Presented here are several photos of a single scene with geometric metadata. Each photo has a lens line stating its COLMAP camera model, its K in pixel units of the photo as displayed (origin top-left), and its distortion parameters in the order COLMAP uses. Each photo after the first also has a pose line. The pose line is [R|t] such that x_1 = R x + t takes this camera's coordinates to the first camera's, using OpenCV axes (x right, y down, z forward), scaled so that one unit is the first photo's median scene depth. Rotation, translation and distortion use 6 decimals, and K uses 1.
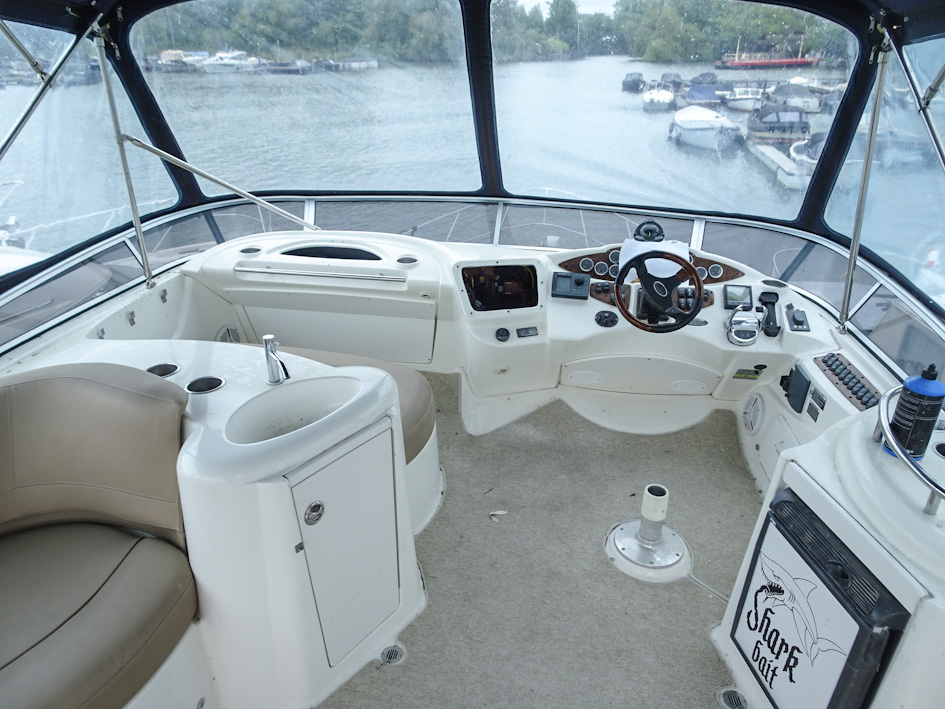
lens RADIAL K [[673.8, 0, 475.0], [0, 673.8, 355.6], [0, 0, 1]] dist [0.008000, 0.002188]
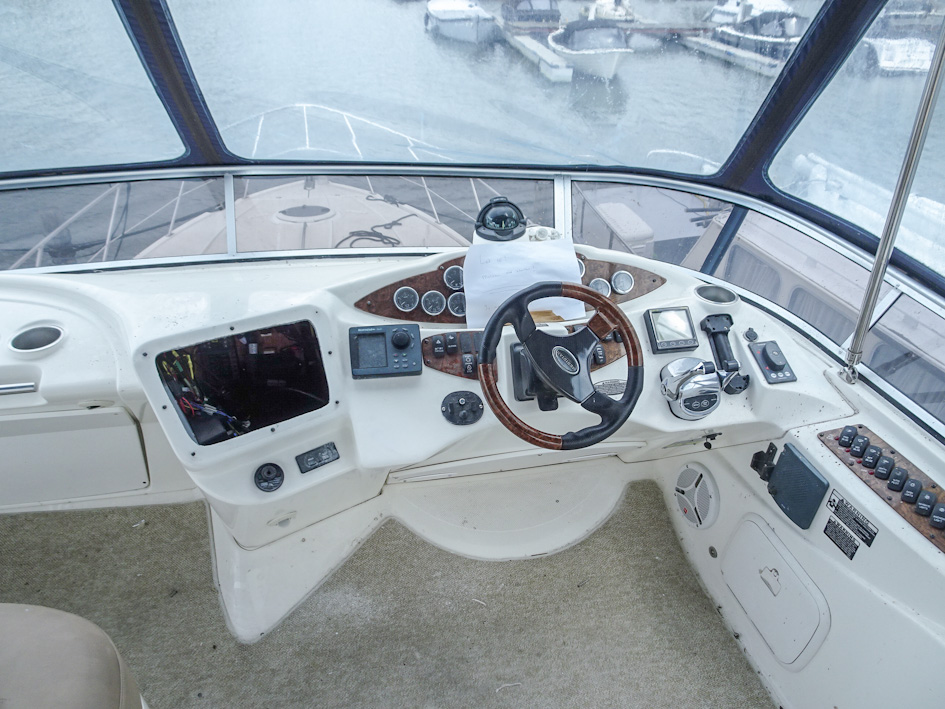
lens RADIAL K [[673.8, 0, 475.0], [0, 673.8, 355.6], [0, 0, 1]] dist [0.008000, 0.002188]
pose [[0.942913, -0.173644, 0.284188, 0.056445], [0.134256, 0.979096, 0.152796, -0.168437], [-0.304780, -0.105919, 0.946515, 0.472264]]
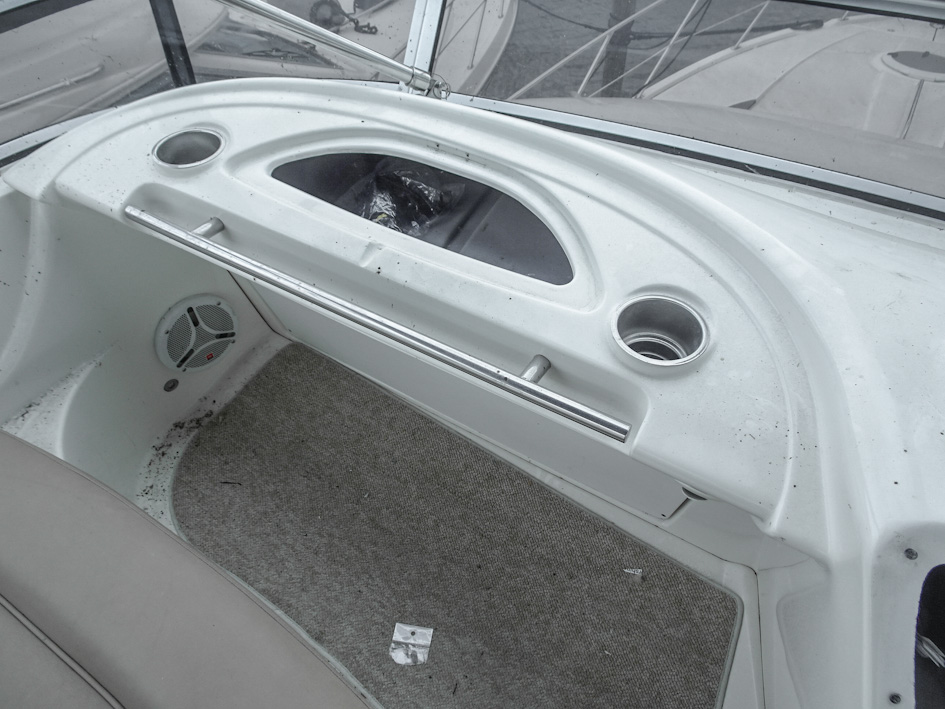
lens RADIAL K [[673.8, 0, 475.0], [0, 673.8, 355.6], [0, 0, 1]] dist [0.008000, 0.002188]
pose [[0.918394, 0.271868, -0.287471, -0.093359], [-0.142798, 0.905327, 0.399989, -0.231800], [0.368999, -0.326298, 0.870270, 0.794640]]
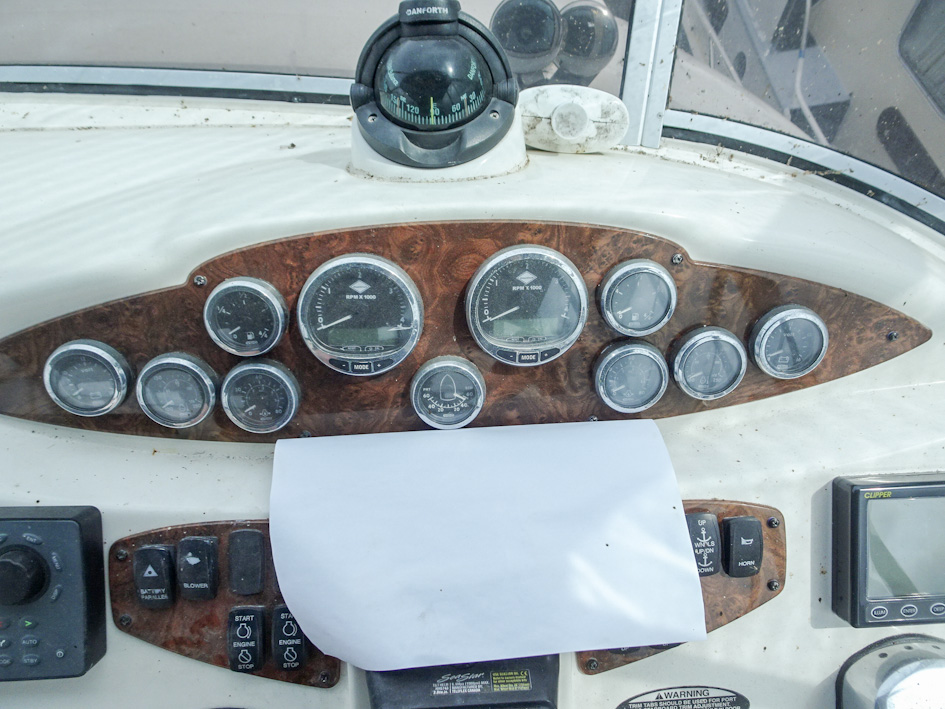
lens RADIAL K [[673.8, 0, 475.0], [0, 673.8, 355.6], [0, 0, 1]] dist [0.008000, 0.002188]
pose [[0.979511, -0.172301, 0.104260, 0.250327], [0.086990, 0.828901, 0.552589, -0.231207], [-0.181633, -0.532198, 0.826907, 0.854834]]
